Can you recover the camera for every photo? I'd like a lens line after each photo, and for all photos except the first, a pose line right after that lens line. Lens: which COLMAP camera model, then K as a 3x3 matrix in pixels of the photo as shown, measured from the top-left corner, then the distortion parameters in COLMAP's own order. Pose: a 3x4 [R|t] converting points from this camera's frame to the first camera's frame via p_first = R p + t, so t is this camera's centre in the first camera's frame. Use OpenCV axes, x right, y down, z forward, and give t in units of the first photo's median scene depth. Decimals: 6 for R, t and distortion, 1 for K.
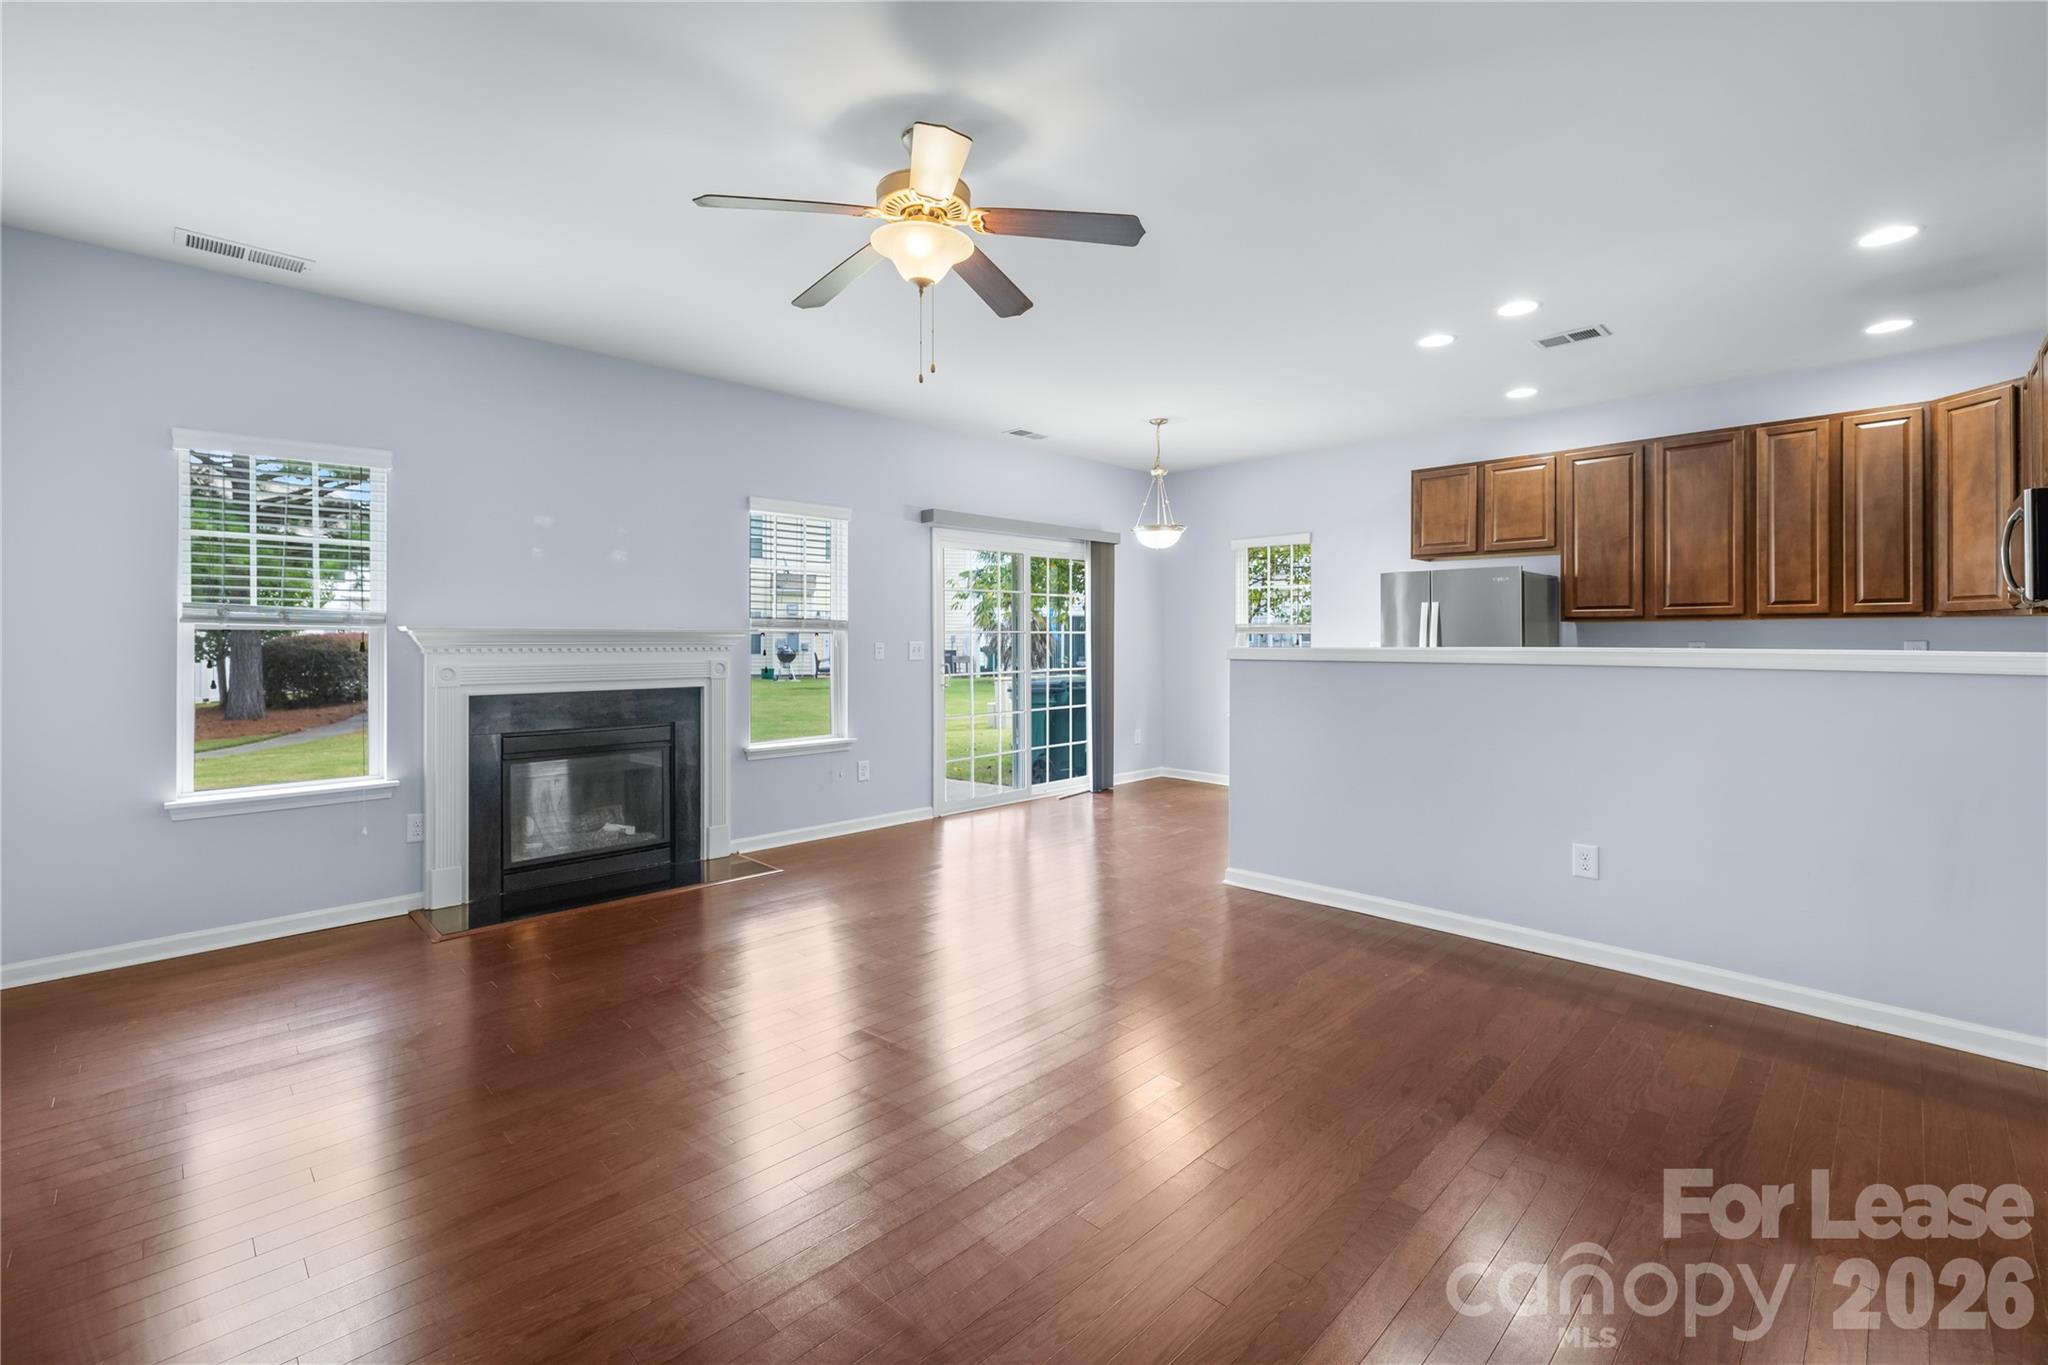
lens RADIAL K [[879.2, 0, 1026.3], [0, 879.2, 643.5], [0, 0, 1]] dist [-0.001775, -0.000221]
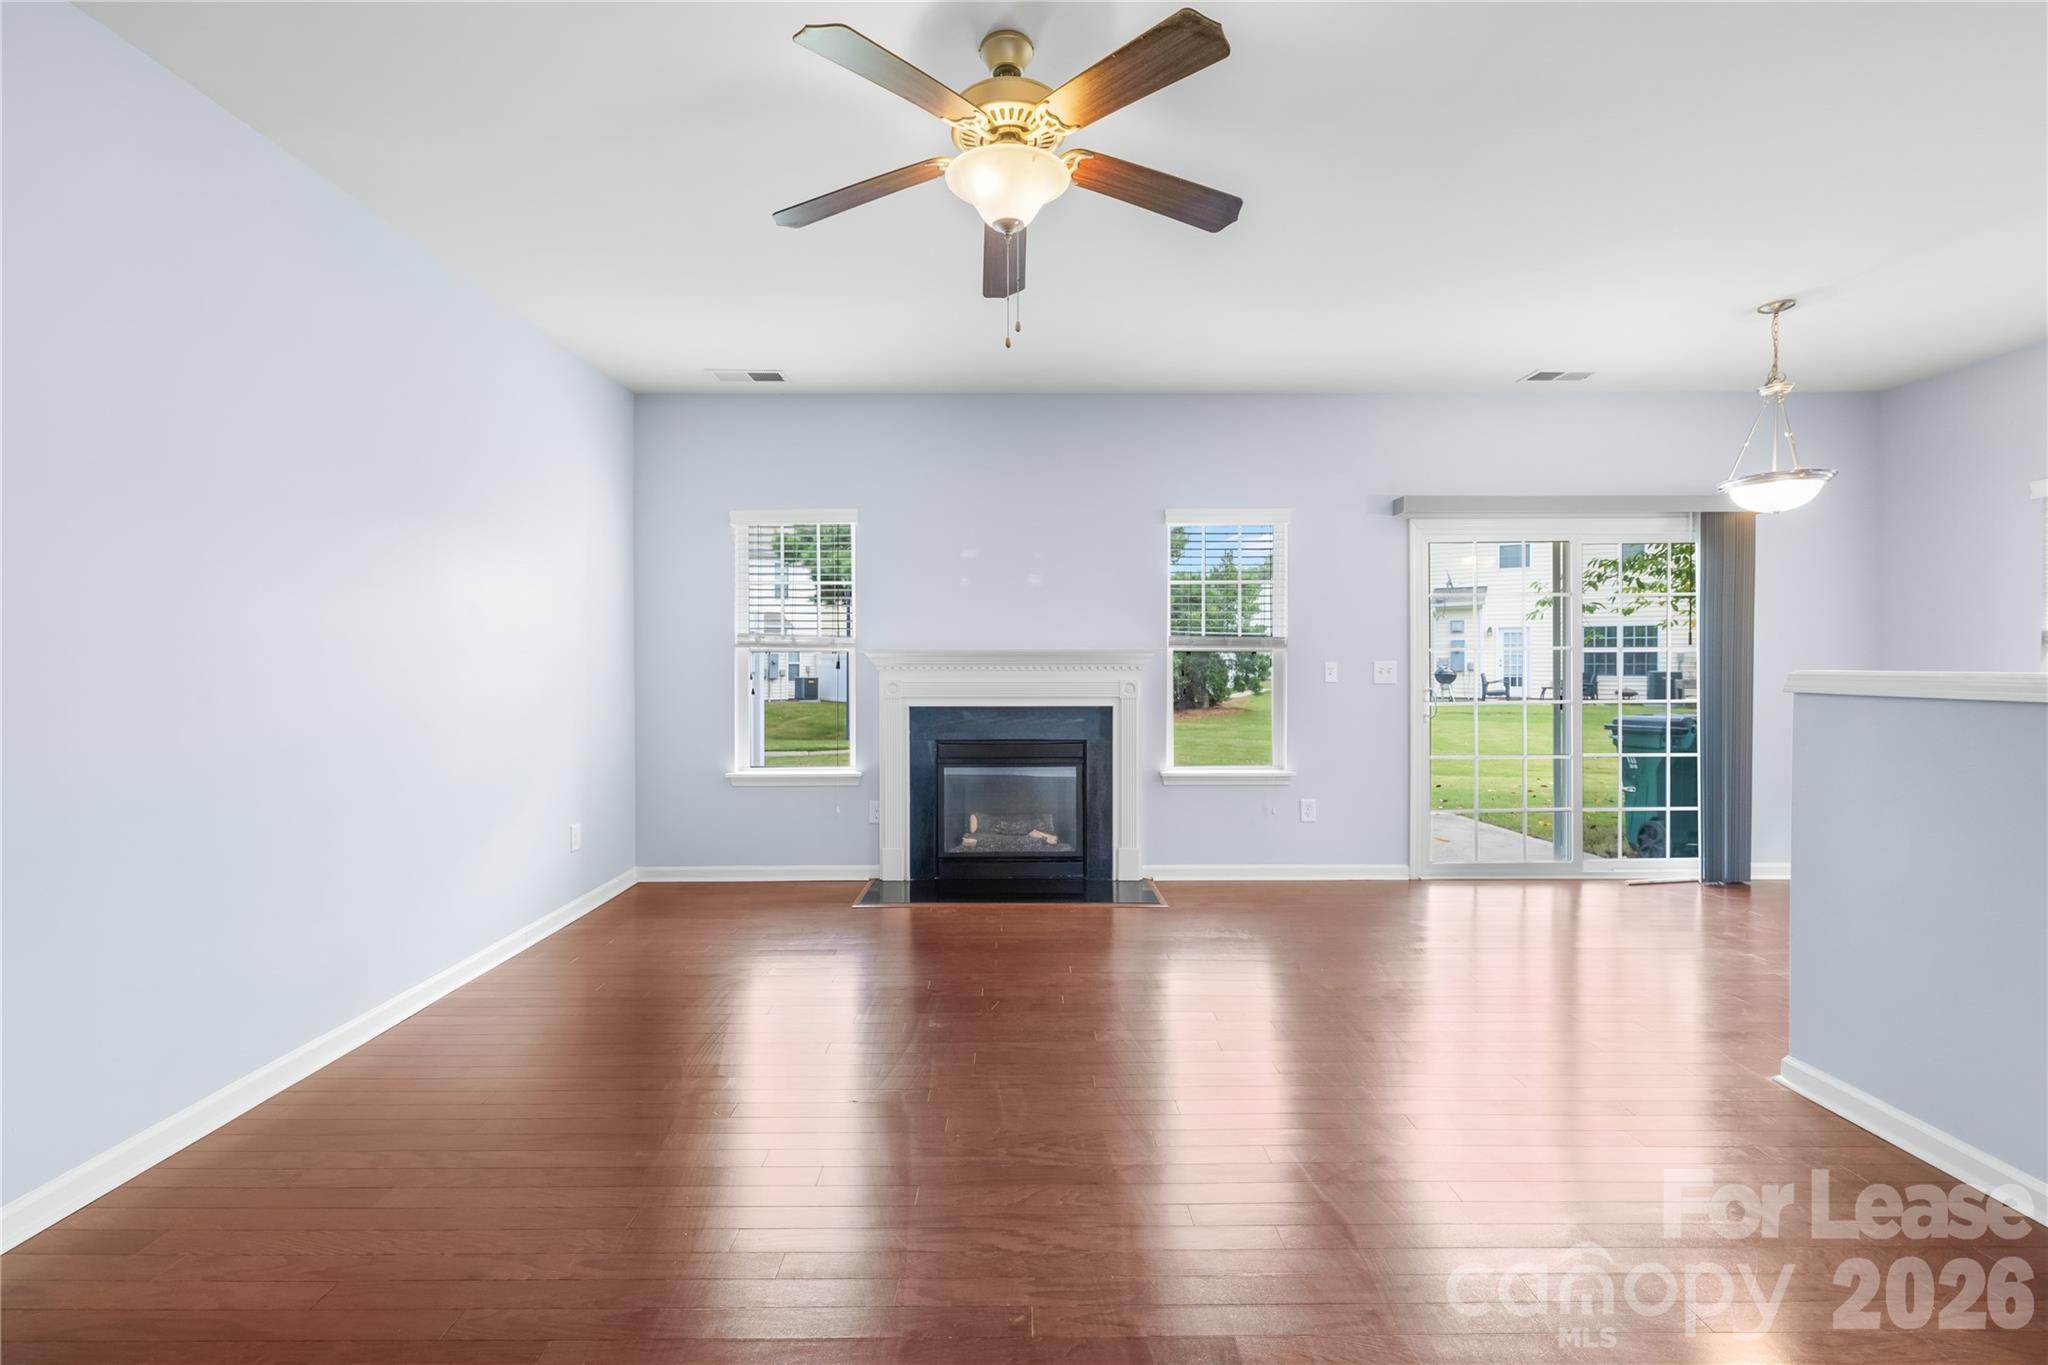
lens RADIAL K [[866.7, 0, 1028.1], [0, 866.7, 671.7], [0, 0, 1]] dist [0.001088, -0.000458]
pose [[0.710830, 0.009625, -0.703298, 0.243707], [-0.002271, 0.999933, 0.011389, -0.000992], [0.703360, -0.006499, 0.710804, 0.224500]]
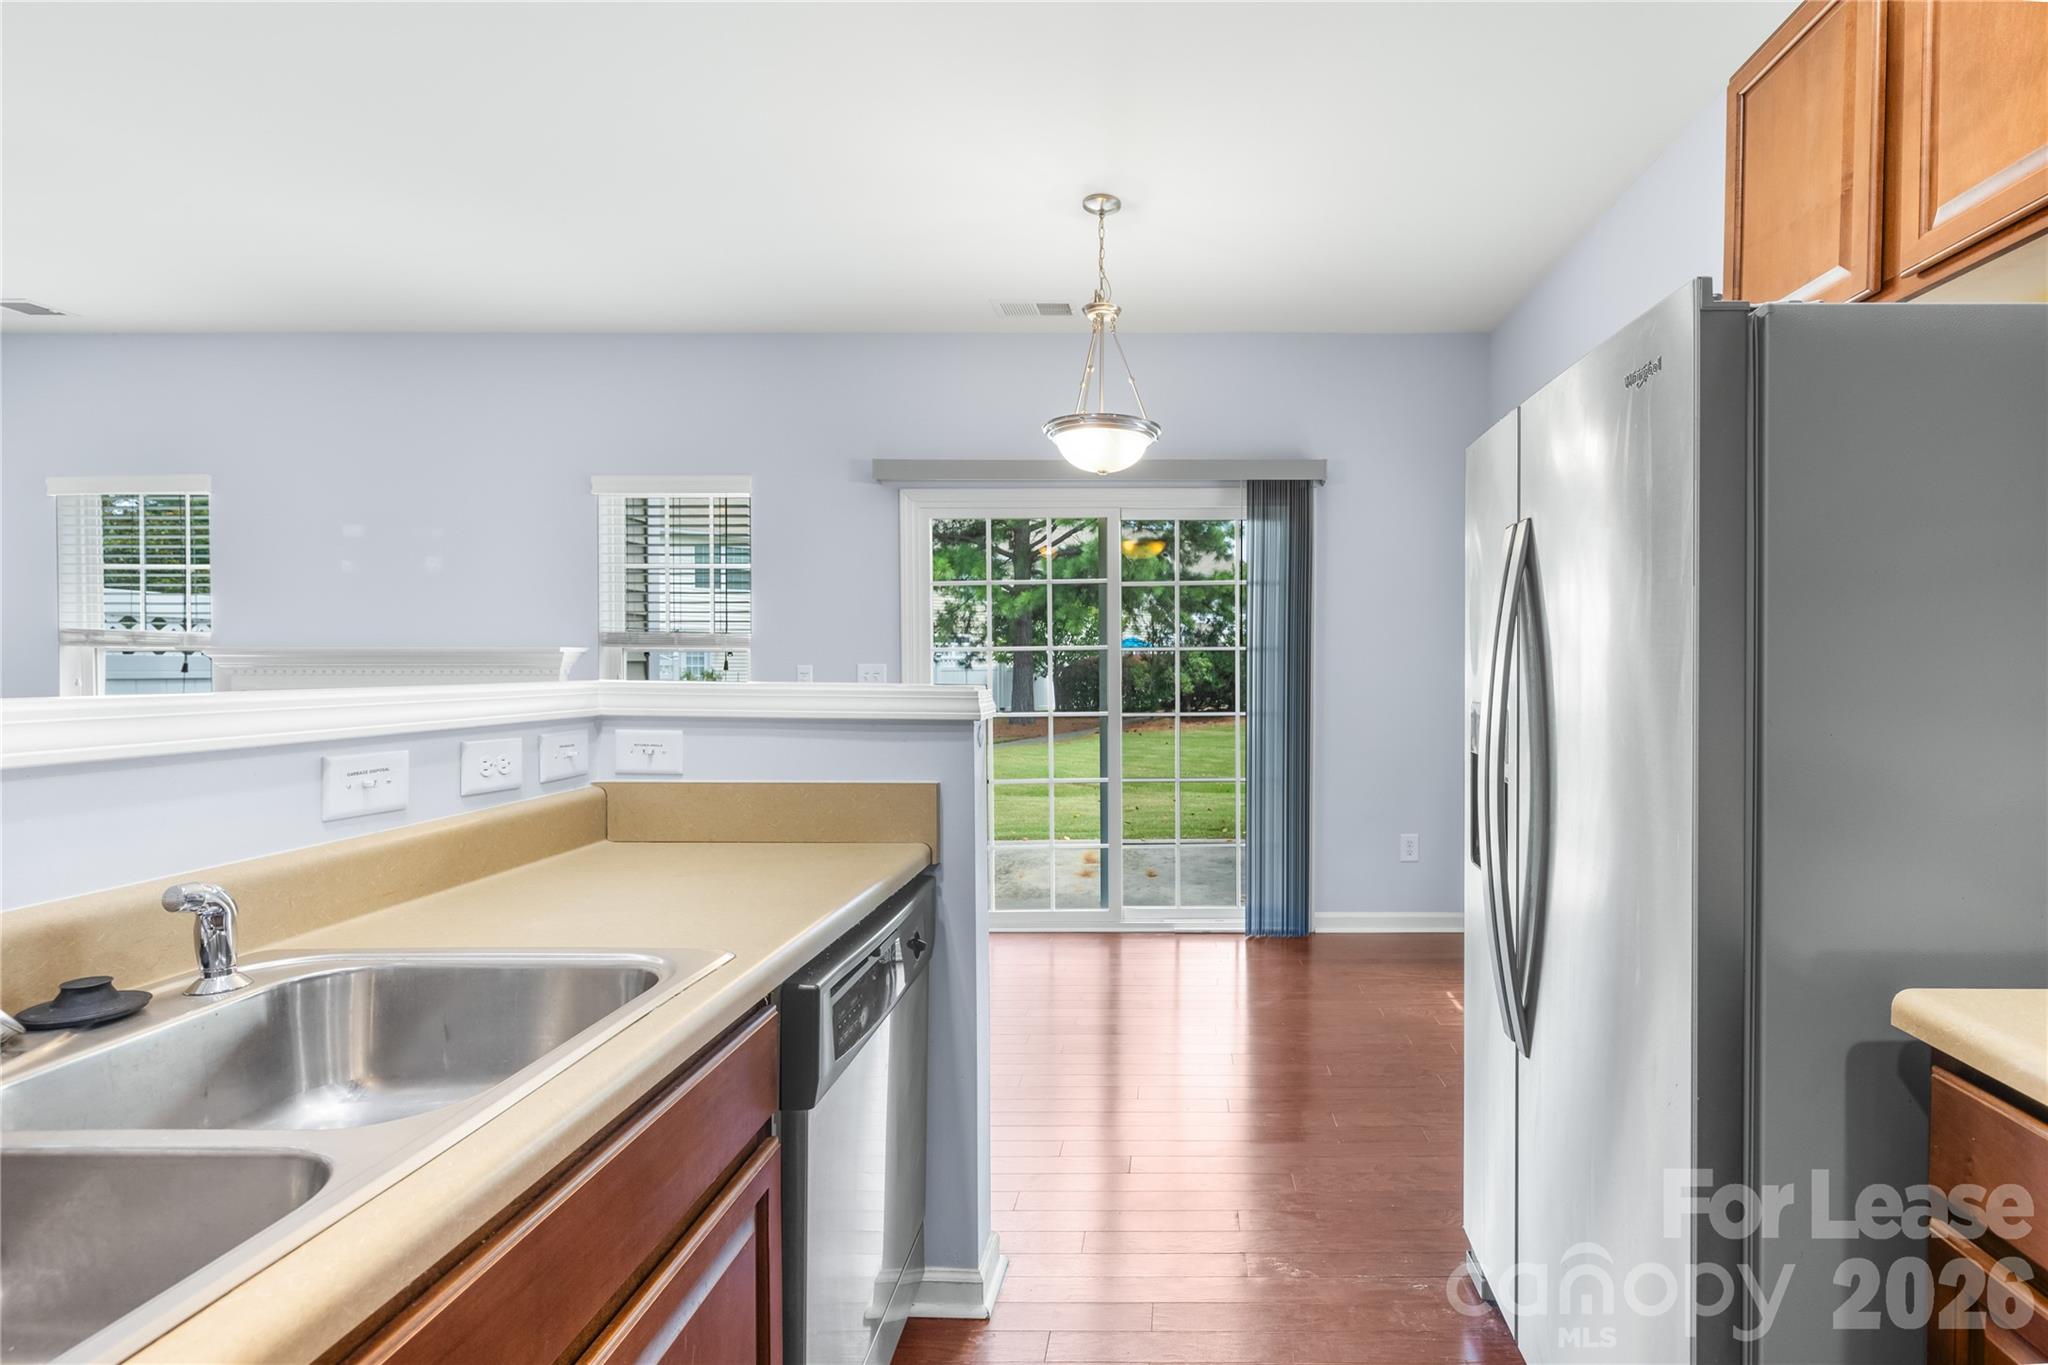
lens RADIAL K [[839.0, 0, 1190.8], [0, 839.0, 649.2], [0, 0, 1]] dist [-0.001354, 0.000038]
pose [[0.715773, 0.007548, -0.698293, 0.578796], [-0.003270, 0.999967, 0.007456, -0.022004], [0.698326, -0.003054, 0.715774, 0.840560]]
